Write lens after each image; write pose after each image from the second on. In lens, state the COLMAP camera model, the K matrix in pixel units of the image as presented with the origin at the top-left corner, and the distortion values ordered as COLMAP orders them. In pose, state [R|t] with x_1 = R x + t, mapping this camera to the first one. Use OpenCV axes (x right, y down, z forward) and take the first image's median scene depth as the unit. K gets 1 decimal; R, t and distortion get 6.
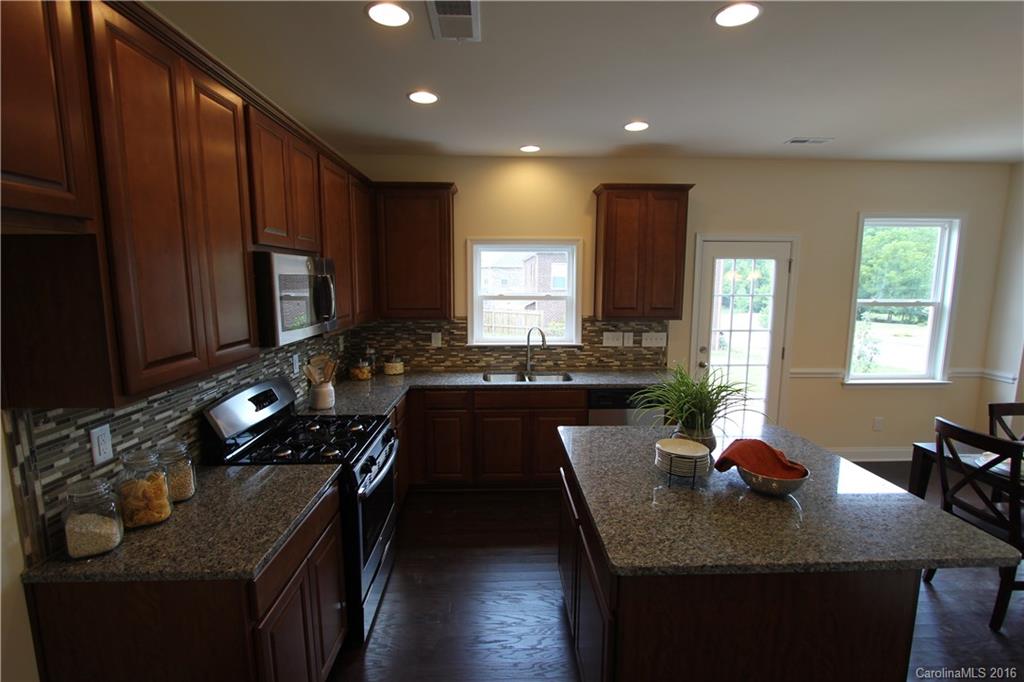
lens RADIAL K [[474.0, 0, 512.9], [0, 474.0, 337.7], [0, 0, 1]] dist [-0.016255, 0.000641]
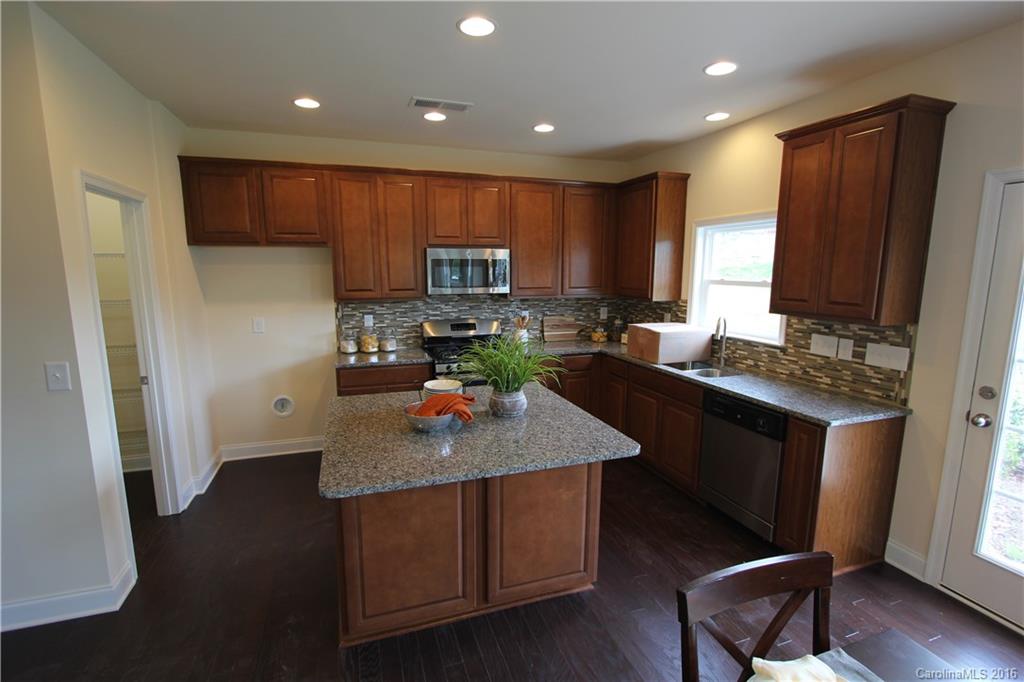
lens RADIAL K [[474.0, 0, 513.4], [0, 474.0, 346.2], [0, 0, 1]] dist [-0.016255, 0.000641]
pose [[0.297098, 0.153649, -0.942404, 0.739508], [-0.119338, 0.985205, 0.123005, -0.026878], [0.947360, 0.075921, 0.311038, 0.344021]]
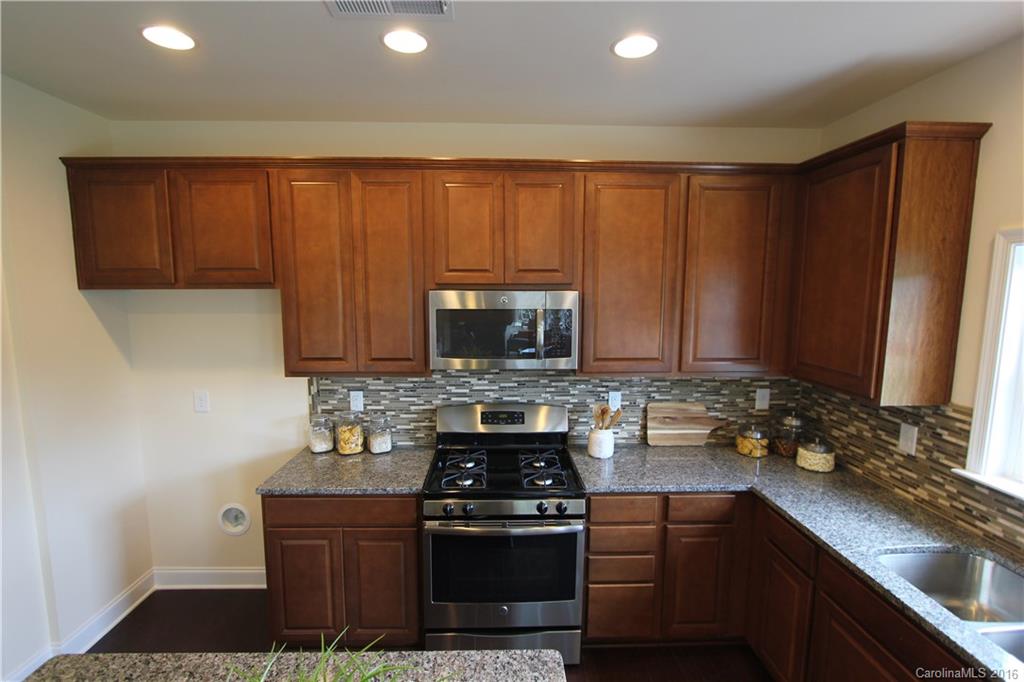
lens RADIAL K [[474.0, 0, 512.9], [0, 474.0, 346.6], [0, 0, 1]] dist [-0.016255, 0.000641]
pose [[-0.000484, 0.120387, -0.992727, 0.320806], [-0.128245, 0.984522, 0.119455, -0.097317], [0.991742, 0.127371, 0.014962, 0.555947]]
